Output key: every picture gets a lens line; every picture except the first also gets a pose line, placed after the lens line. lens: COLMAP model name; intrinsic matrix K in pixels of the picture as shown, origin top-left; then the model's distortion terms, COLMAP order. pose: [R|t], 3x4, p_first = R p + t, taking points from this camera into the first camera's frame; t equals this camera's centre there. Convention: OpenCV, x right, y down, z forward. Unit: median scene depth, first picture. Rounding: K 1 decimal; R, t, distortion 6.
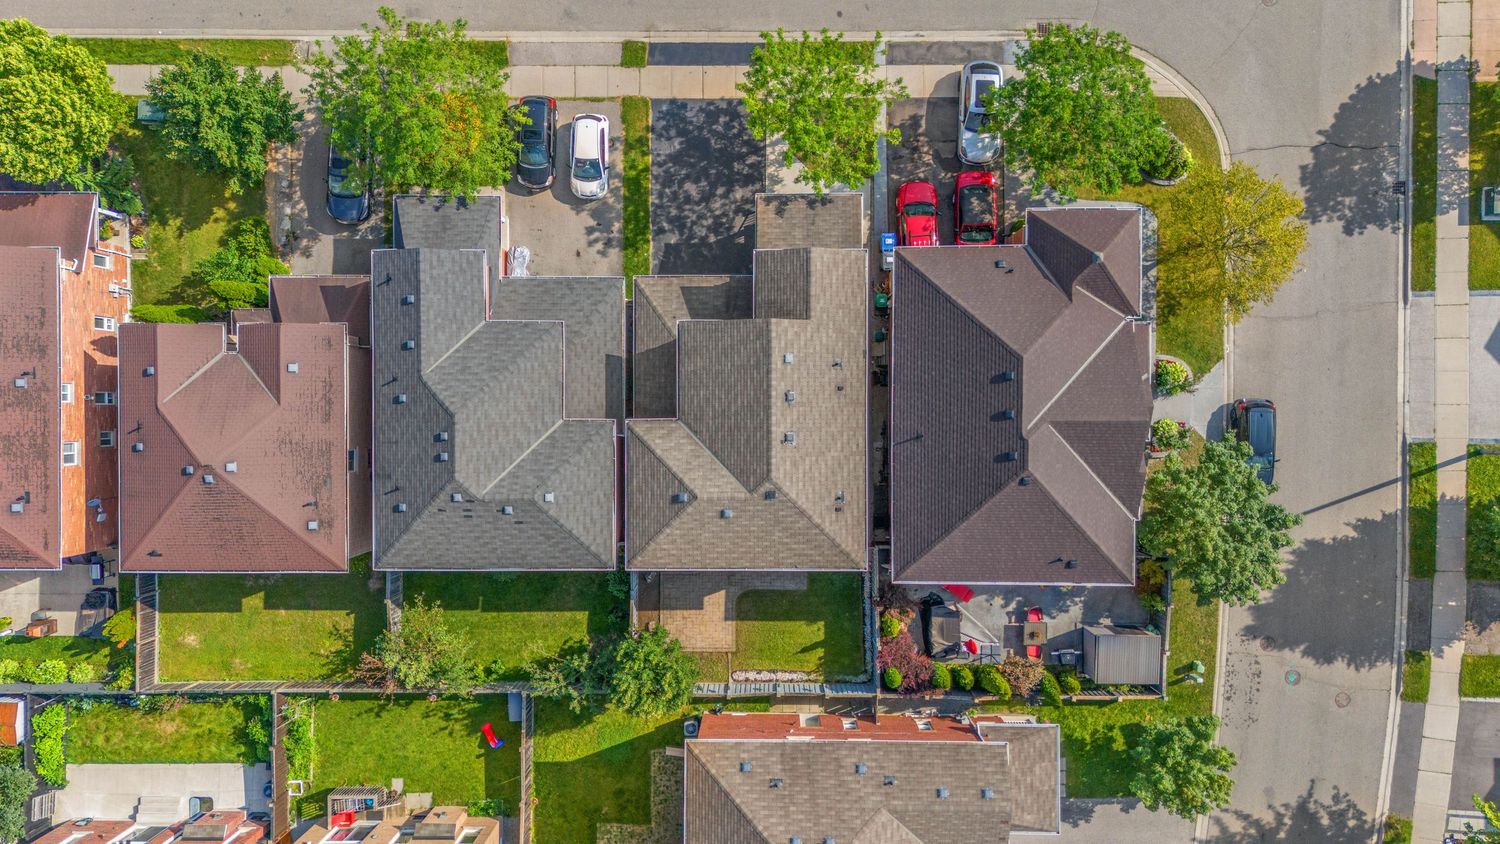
lens RADIAL K [[1106.9, 0, 753.6], [0, 1106.9, 425.4], [0, 0, 1]] dist [0.045638, -0.046143]
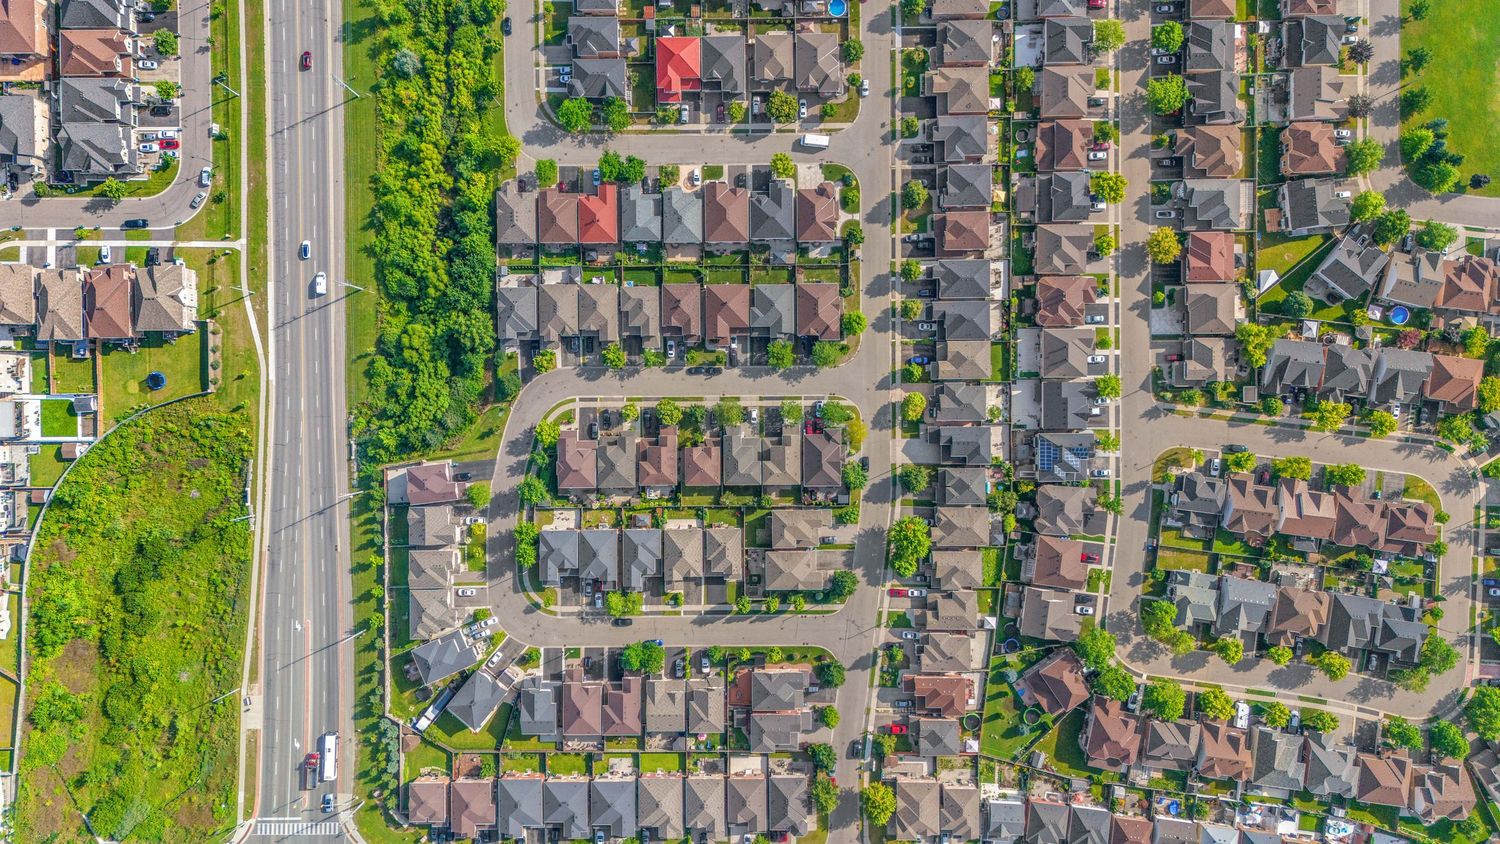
lens RADIAL K [[1094.5, 0, 754.3], [0, 1094.5, 420.1], [0, 0, 1]] dist [0.013673, -0.011166]
pose [[0.999971, -0.006418, 0.004042, -0.171712], [0.006516, 0.999672, -0.024762, -0.079913], [-0.003882, 0.024787, 0.999685, -4.907874]]
